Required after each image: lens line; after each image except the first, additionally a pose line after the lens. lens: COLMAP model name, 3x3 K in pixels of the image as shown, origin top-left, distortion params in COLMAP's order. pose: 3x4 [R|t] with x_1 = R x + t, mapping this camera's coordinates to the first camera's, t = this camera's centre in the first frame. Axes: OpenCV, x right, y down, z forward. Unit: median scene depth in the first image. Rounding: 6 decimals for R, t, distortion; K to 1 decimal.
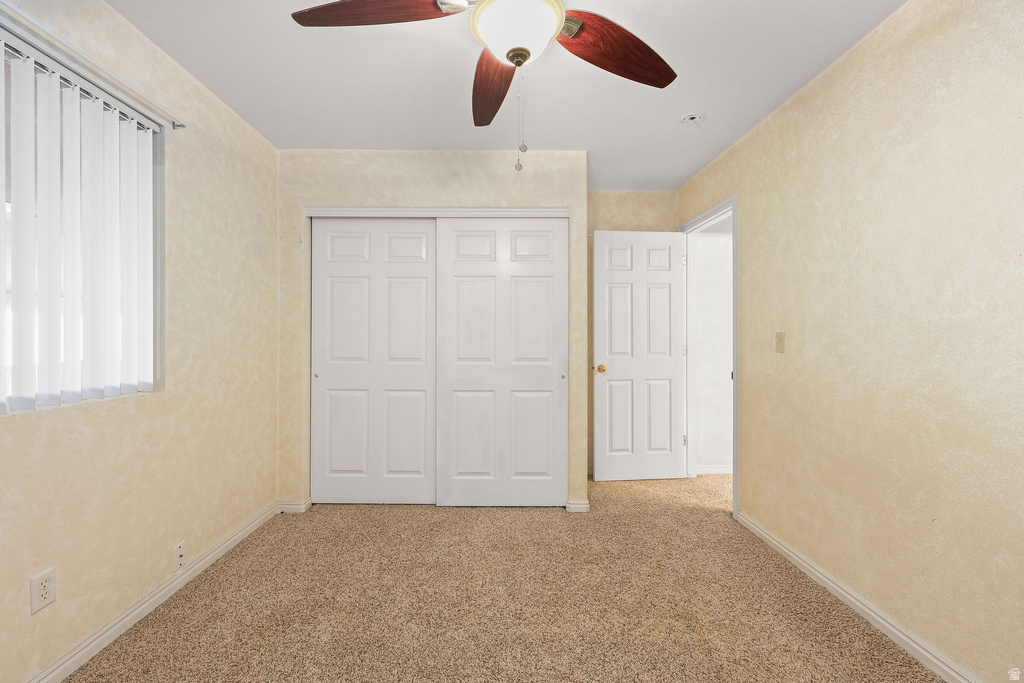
lens RADIAL K [[408.3, 0, 512.0], [0, 408.3, 341.5], [0, 0, 1]] dist [-0.000033, 0.000068]
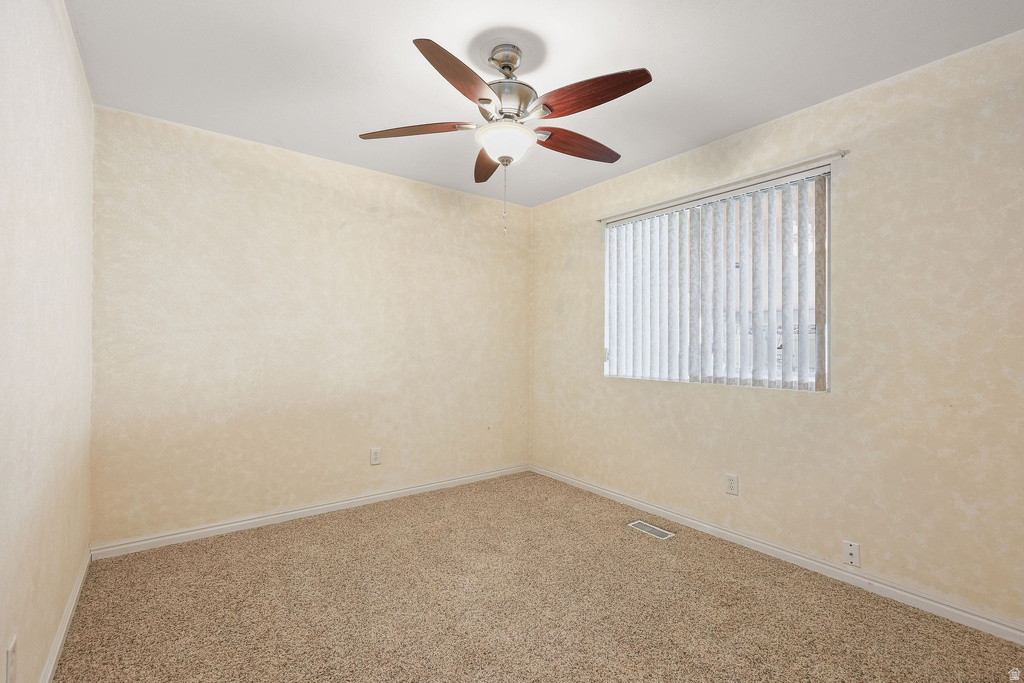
lens RADIAL K [[457.9, 0, 512.0], [0, 457.9, 341.5], [0, 0, 1]] dist [0.004764, 0.000195]
pose [[-0.802545, -0.005252, -0.596569, 0.629143], [-0.008886, 0.999956, 0.003151, -0.021126], [0.596526, 0.007830, -0.802556, 1.485293]]
